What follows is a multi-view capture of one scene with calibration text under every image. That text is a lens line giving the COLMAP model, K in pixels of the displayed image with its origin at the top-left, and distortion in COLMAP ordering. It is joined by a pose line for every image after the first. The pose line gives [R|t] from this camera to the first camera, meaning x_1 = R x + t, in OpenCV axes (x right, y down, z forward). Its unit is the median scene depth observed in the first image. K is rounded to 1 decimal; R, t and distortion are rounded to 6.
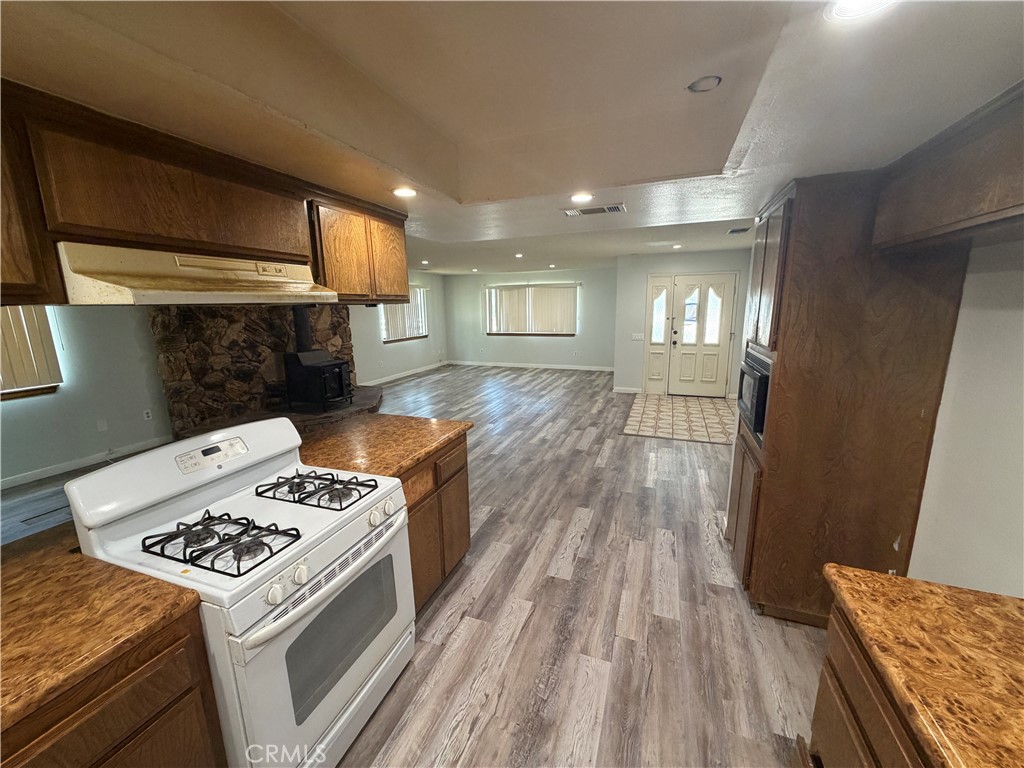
lens RADIAL K [[408.0, 0, 509.4], [0, 408.0, 386.7], [0, 0, 1]] dist [0.004257, 0.000226]
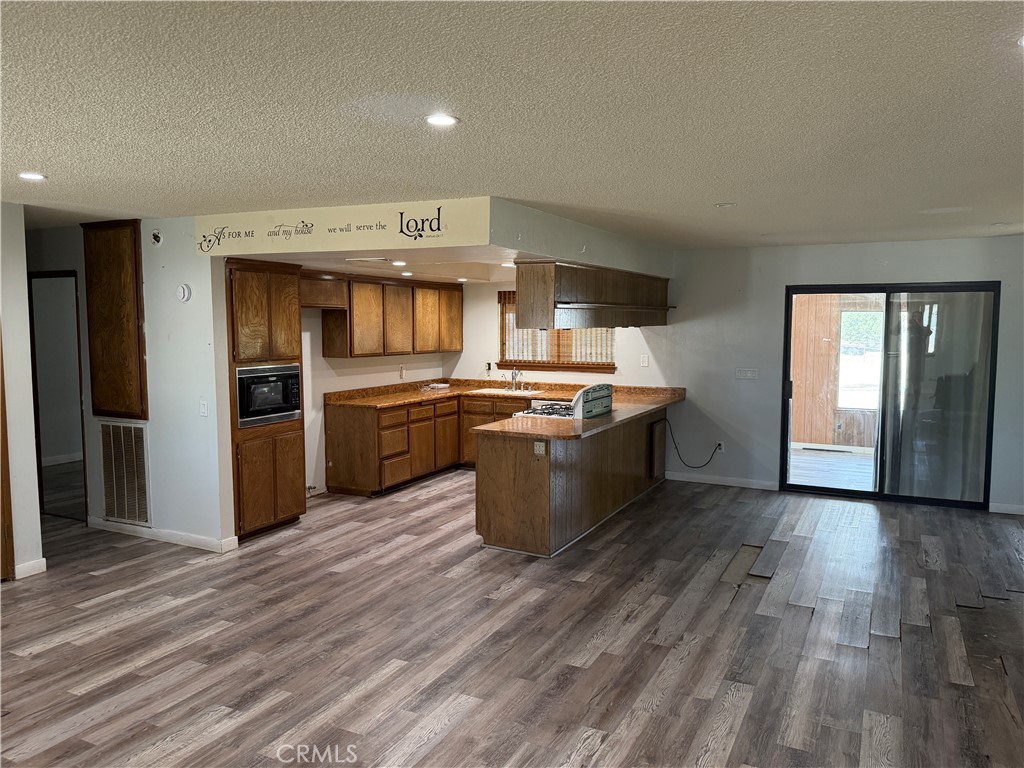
lens RADIAL K [[749.9, 0, 514.5], [0, 749.9, 384.8], [0, 0, 1]] dist [0.001960, -0.002271]
pose [[-0.994454, 0.002631, 0.105141, -0.215377], [0.031632, 0.960885, 0.275134, -0.300239], [-0.100304, 0.276934, -0.955639, 1.459810]]
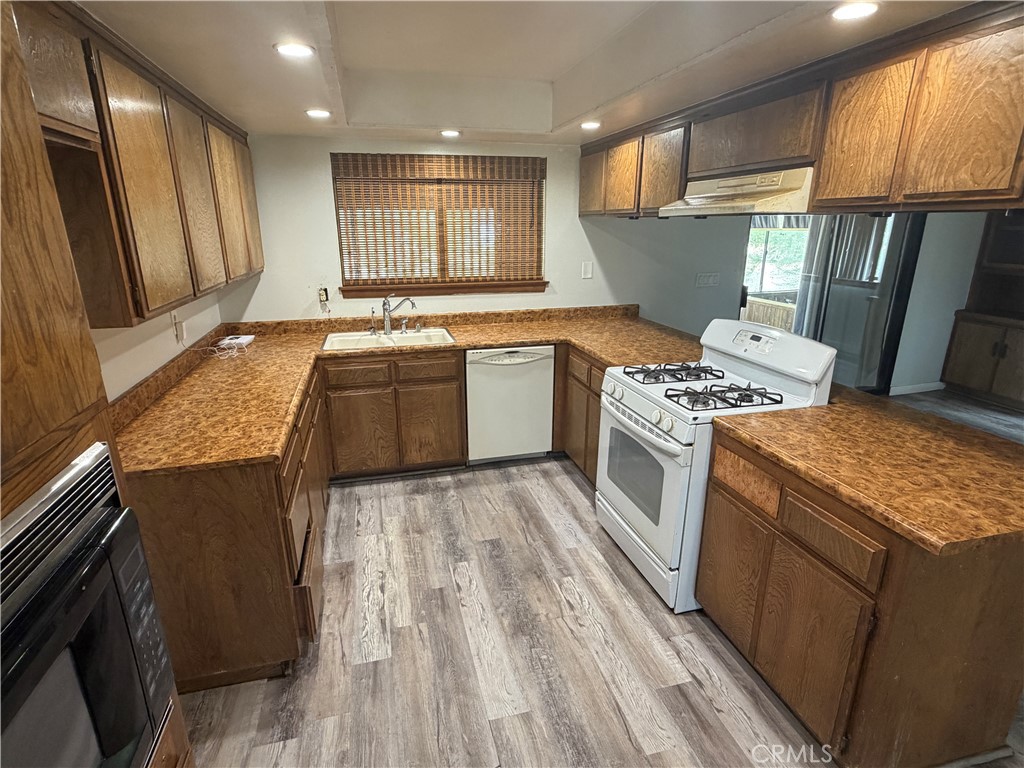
lens RADIAL K [[539.8, 0, 509.9], [0, 539.8, 391.7], [0, 0, 1]] dist [0.001650, 0.000415]
pose [[-0.816102, 0.189375, -0.545998, 0.226338], [-0.098283, 0.885541, 0.454046, -0.104745], [0.569489, 0.424210, -0.704080, 0.517334]]
